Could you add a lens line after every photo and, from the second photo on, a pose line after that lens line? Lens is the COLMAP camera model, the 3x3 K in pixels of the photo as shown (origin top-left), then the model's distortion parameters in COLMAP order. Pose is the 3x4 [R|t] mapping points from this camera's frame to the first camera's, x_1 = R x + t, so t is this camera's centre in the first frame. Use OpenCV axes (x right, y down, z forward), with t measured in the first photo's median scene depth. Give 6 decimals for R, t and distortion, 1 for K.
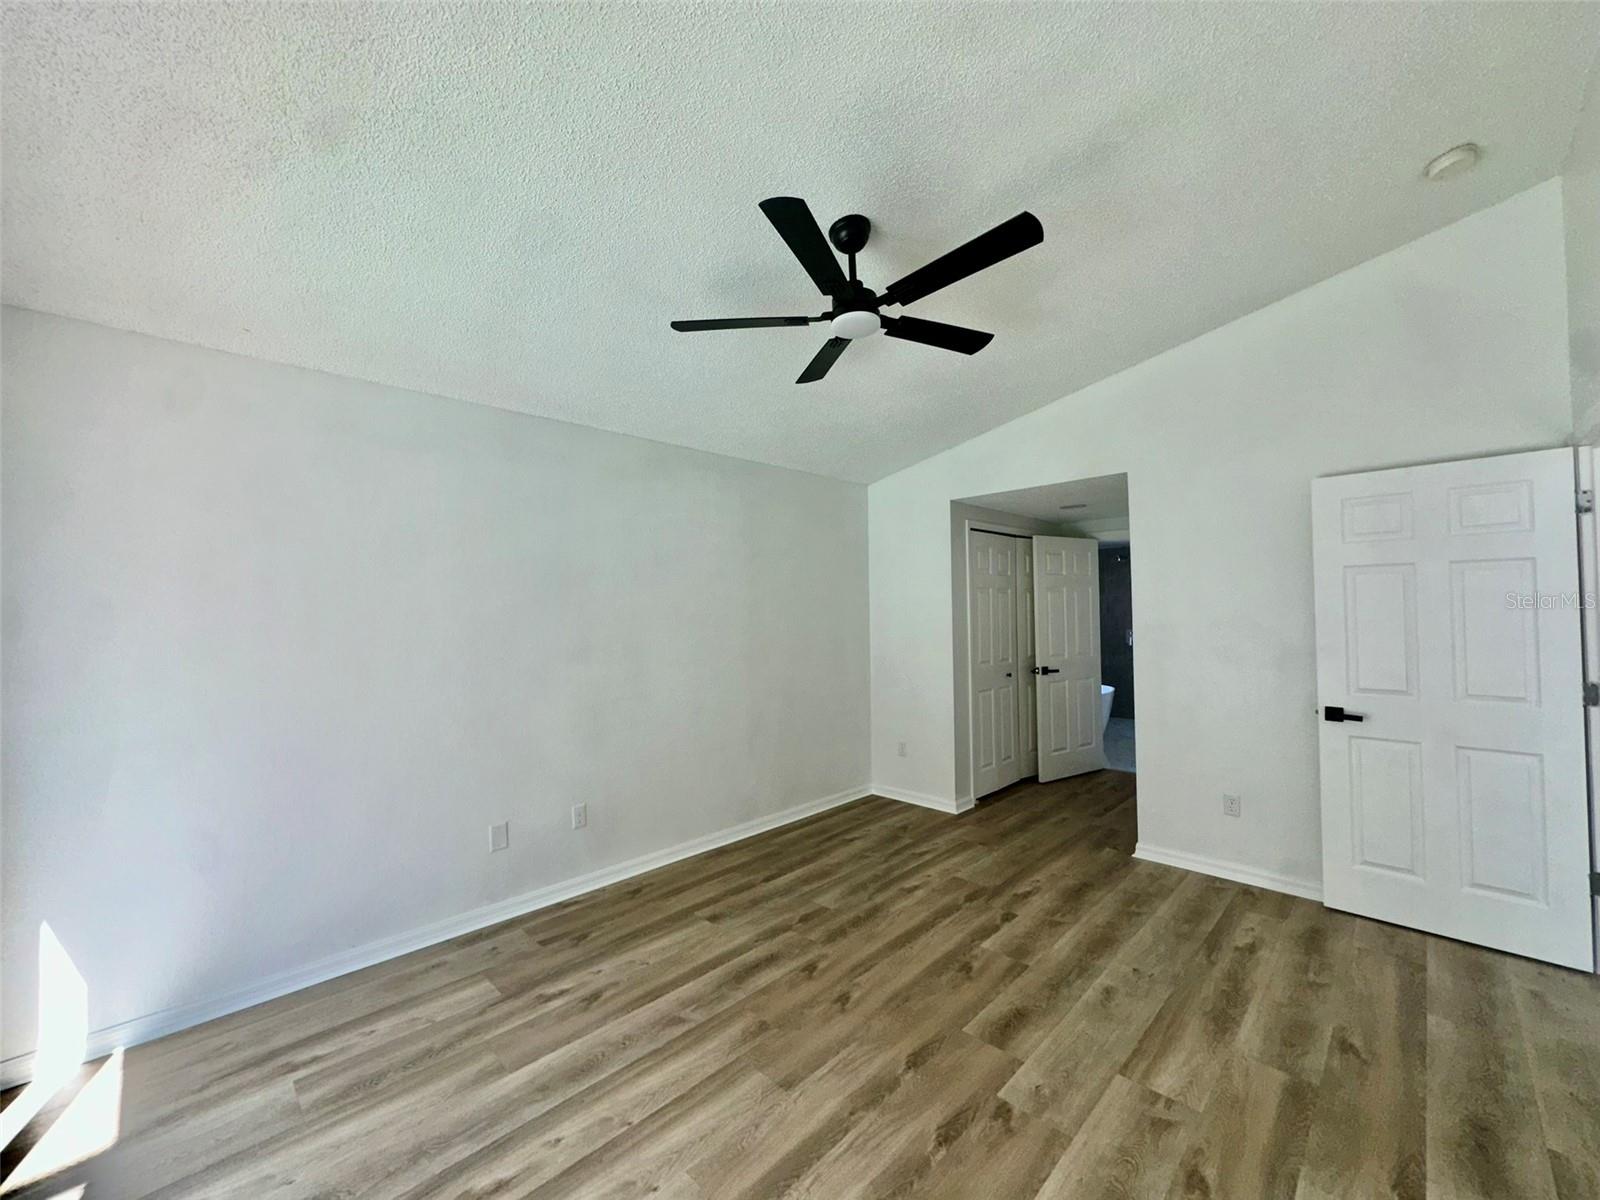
lens RADIAL K [[640.8, 0, 801.0], [0, 640.8, 594.5], [0, 0, 1]] dist [-0.005178, 0.001342]
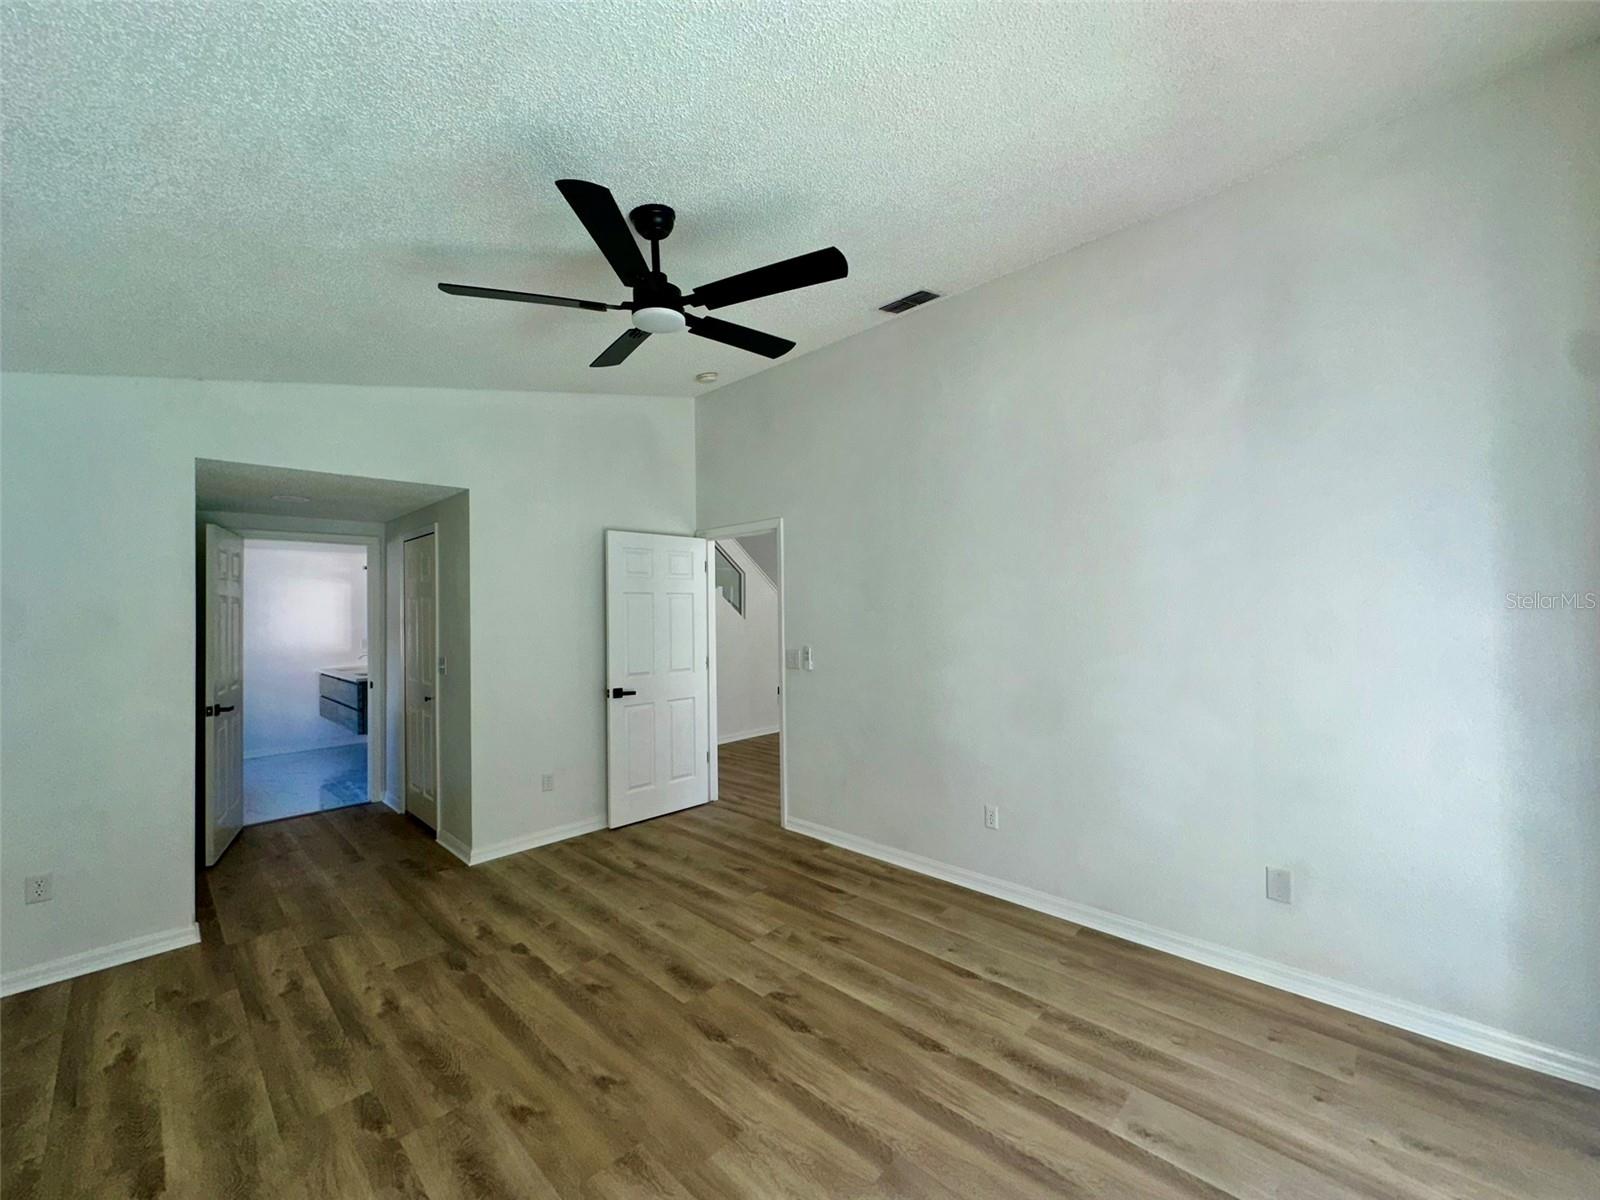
lens RADIAL K [[640.8, 0, 800.6], [0, 640.8, 610.2], [0, 0, 1]] dist [-0.005178, 0.001342]
pose [[-0.019043, 0.014043, 0.999720, -0.661755], [-0.011116, 0.999837, -0.014257, 0.013166], [-0.999757, -0.011385, -0.018884, 0.634005]]
